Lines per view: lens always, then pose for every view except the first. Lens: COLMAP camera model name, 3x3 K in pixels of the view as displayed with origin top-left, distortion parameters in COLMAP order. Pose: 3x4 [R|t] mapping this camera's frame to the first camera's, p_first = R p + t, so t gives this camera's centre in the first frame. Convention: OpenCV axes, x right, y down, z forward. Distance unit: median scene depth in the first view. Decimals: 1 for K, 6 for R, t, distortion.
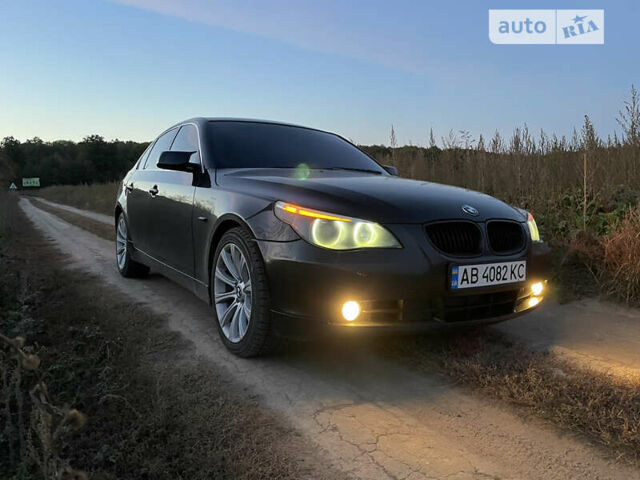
lens RADIAL K [[461.5, 0, 326.9], [0, 461.5, 241.0], [0, 0, 1]] dist [-0.008991, -0.003948]
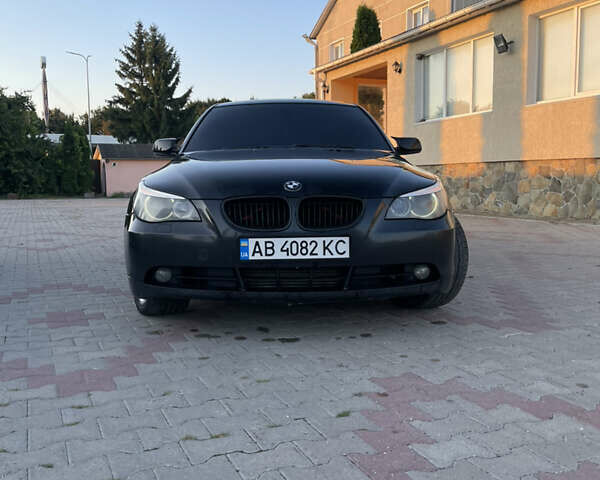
lens RADIAL K [[575.9, 0, 300.0], [0, 575.9, 240.0], [0, 0, 1]] dist [-0.003886, -0.017481]
pose [[0.861695, 0.022437, -0.506930, 1.042945], [-0.011637, 0.999633, 0.024464, 0.022638], [0.507293, -0.015182, 0.861640, -0.094458]]
